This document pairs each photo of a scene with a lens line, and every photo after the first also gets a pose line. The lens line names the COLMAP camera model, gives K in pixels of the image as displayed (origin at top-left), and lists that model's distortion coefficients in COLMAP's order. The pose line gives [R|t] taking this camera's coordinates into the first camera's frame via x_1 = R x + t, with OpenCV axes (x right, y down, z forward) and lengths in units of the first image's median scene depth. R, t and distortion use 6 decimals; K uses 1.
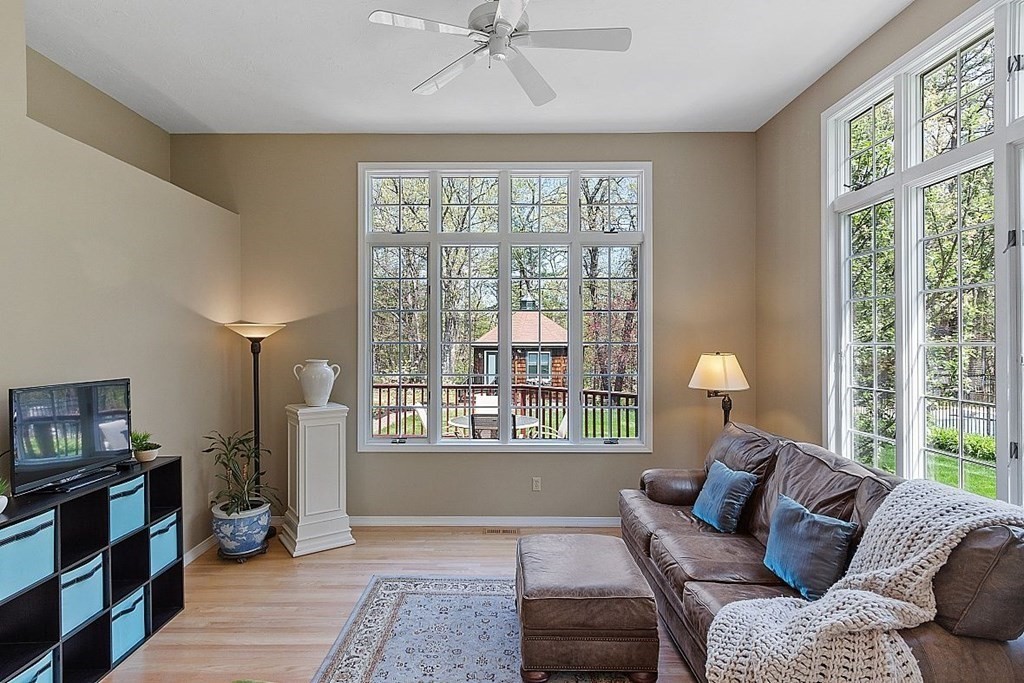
lens RADIAL K [[531.9, 0, 497.3], [0, 531.9, 343.0], [0, 0, 1]] dist [0.009892, 0.001168]
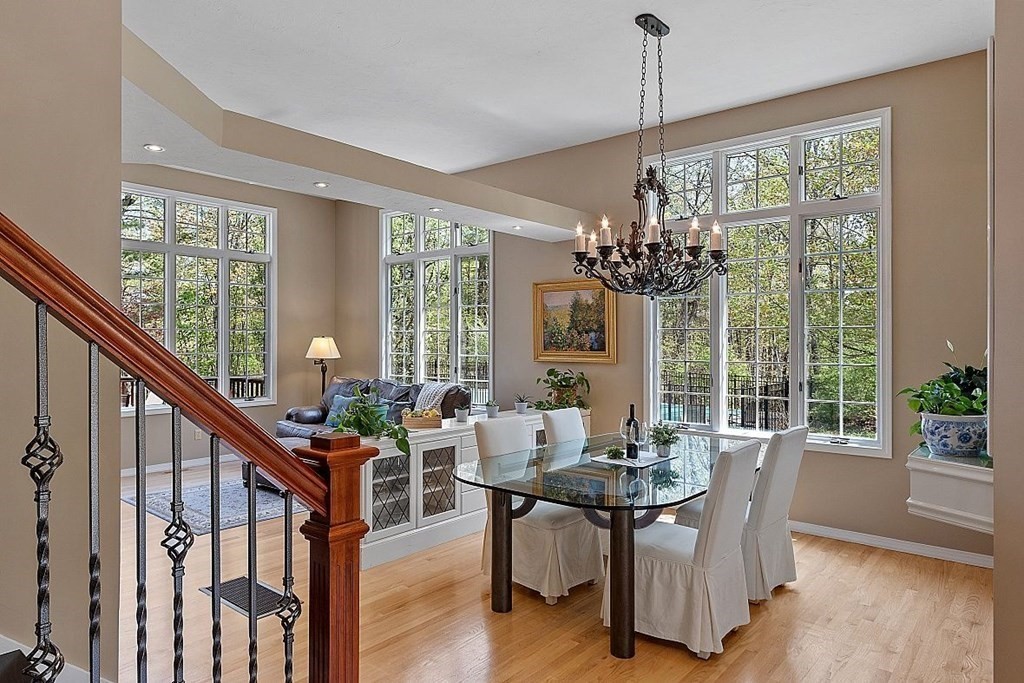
lens RADIAL K [[623.5, 0, 504.8], [0, 623.5, 338.3], [0, 0, 1]] dist [0.005062, -0.001837]
pose [[0.622702, 0.002383, 0.782455, -0.791270], [-0.000935, 0.999997, -0.002302, 0.029373], [-0.782458, 0.000702, 0.622703, -0.681412]]
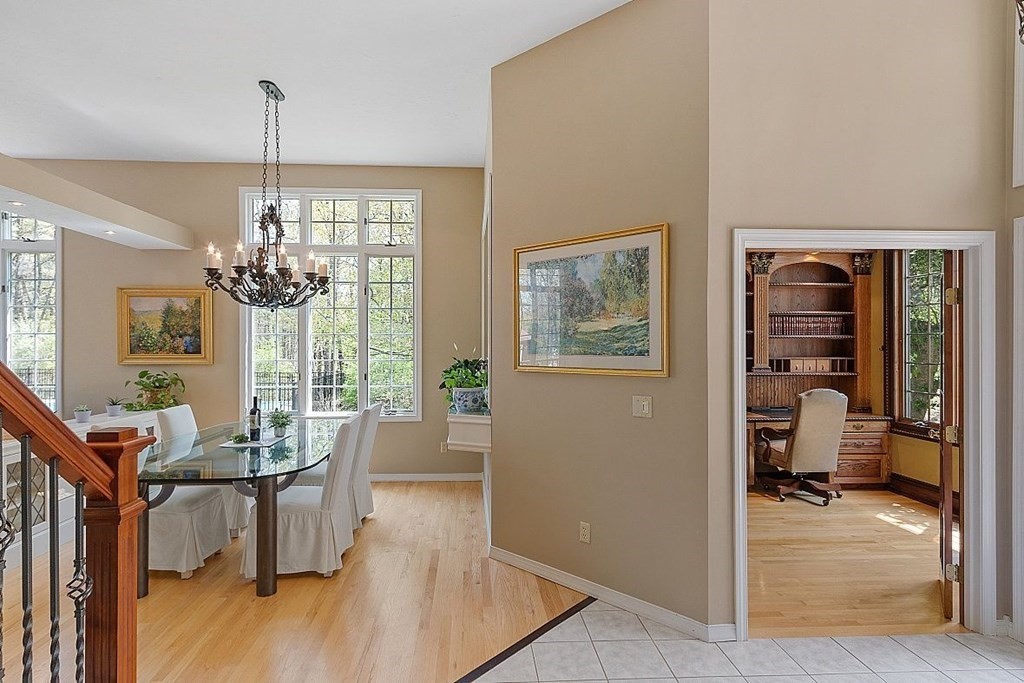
lens RADIAL K [[531.9, 0, 485.7], [0, 531.9, 341.0], [0, 0, 1]] dist [0.009892, 0.001168]
pose [[-0.068068, 0.002777, 0.997677, -0.946875], [-0.000490, 0.999996, -0.002817, 0.026834], [-0.997681, -0.000681, -0.068066, -0.599072]]
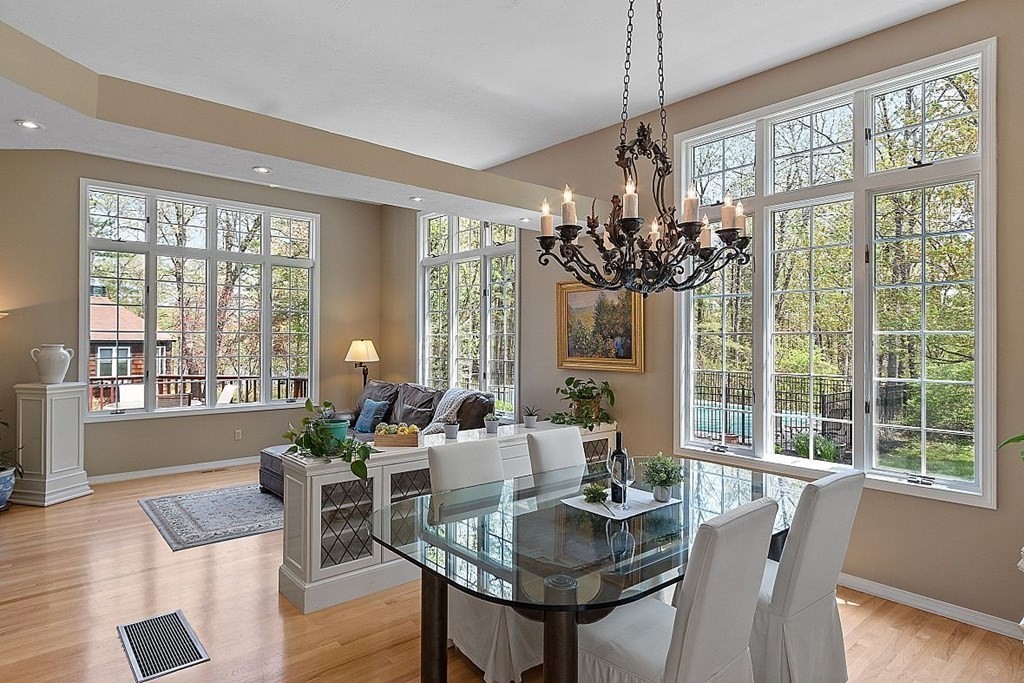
lens RADIAL K [[567.6, 0, 506.1], [0, 567.6, 337.6], [0, 0, 1]] dist [0.006337, -0.003411]
pose [[0.740314, 0.006713, 0.672227, -0.470047], [-0.004739, 0.999977, -0.004766, 0.019107], [-0.672244, 0.000343, 0.740330, -0.648538]]
